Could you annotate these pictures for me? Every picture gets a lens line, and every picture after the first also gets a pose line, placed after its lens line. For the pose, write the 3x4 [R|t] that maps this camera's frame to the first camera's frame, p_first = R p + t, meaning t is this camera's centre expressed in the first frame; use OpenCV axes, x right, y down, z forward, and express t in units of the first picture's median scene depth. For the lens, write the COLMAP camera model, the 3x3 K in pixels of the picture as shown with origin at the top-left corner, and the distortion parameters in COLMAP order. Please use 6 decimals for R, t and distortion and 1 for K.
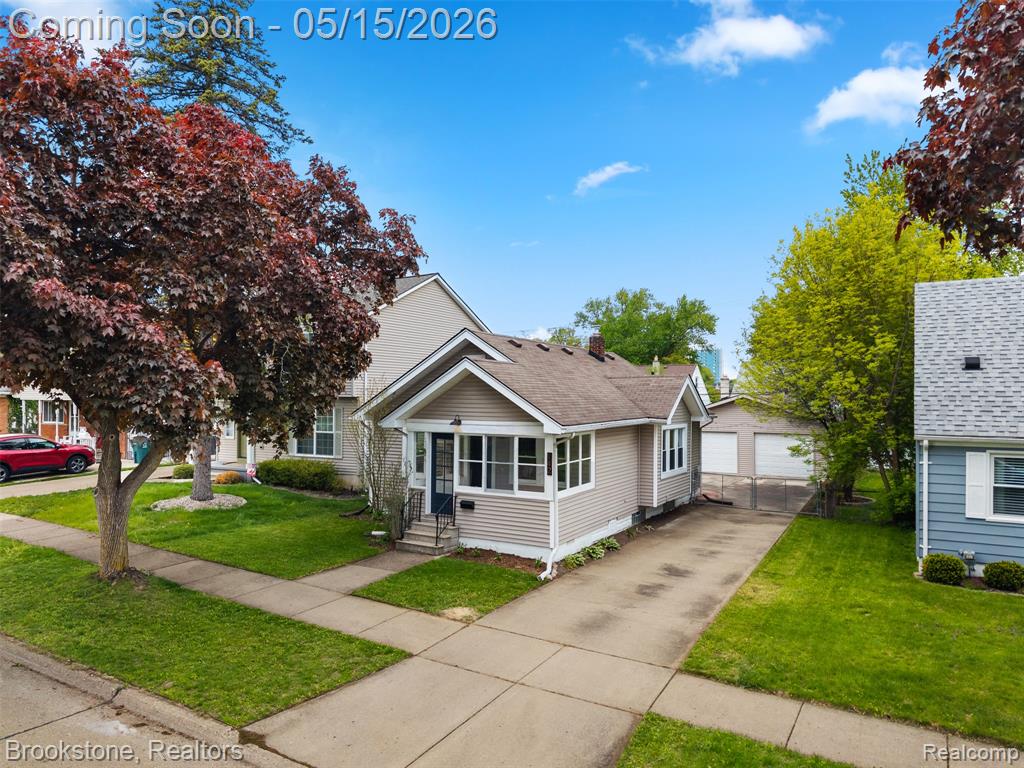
lens RADIAL K [[689.5, 0, 512.0], [0, 689.5, 384.0], [0, 0, 1]] dist [0.031393, -0.028914]
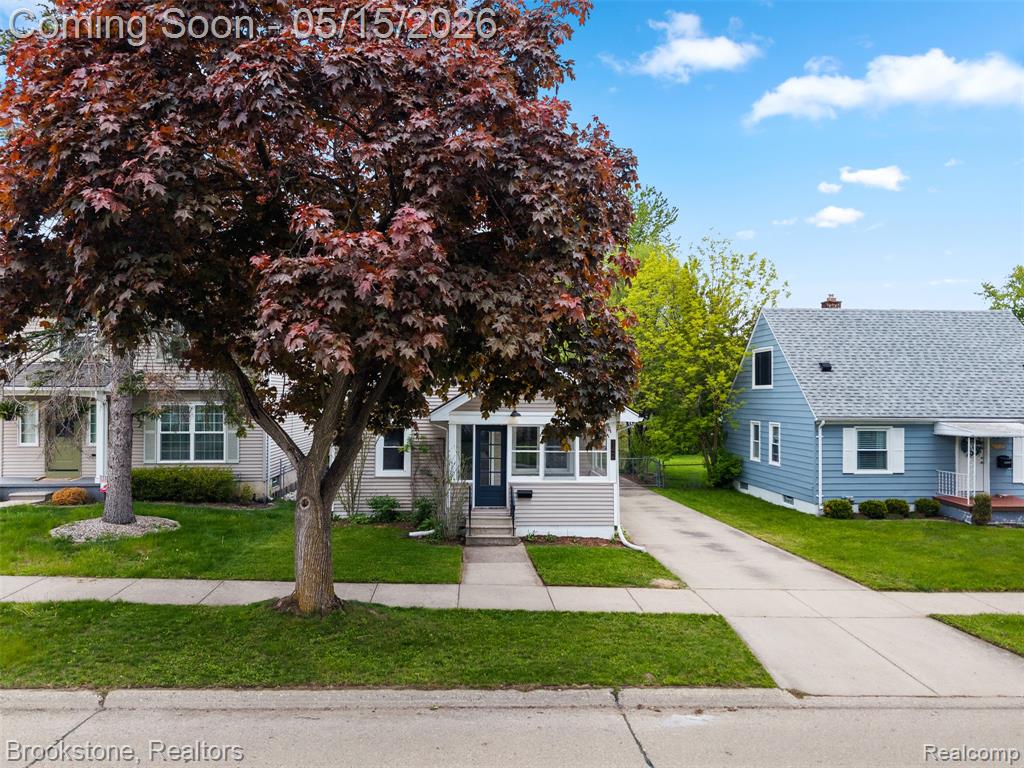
lens RADIAL K [[689.5, 0, 512.0], [0, 689.5, 384.0], [0, 0, 1]] dist [0.031393, -0.028914]
pose [[0.830548, 0.009529, 0.556865, -0.763505], [-0.010851, 0.999941, -0.000926, 0.014818], [-0.556841, -0.005273, 0.830602, 0.189306]]
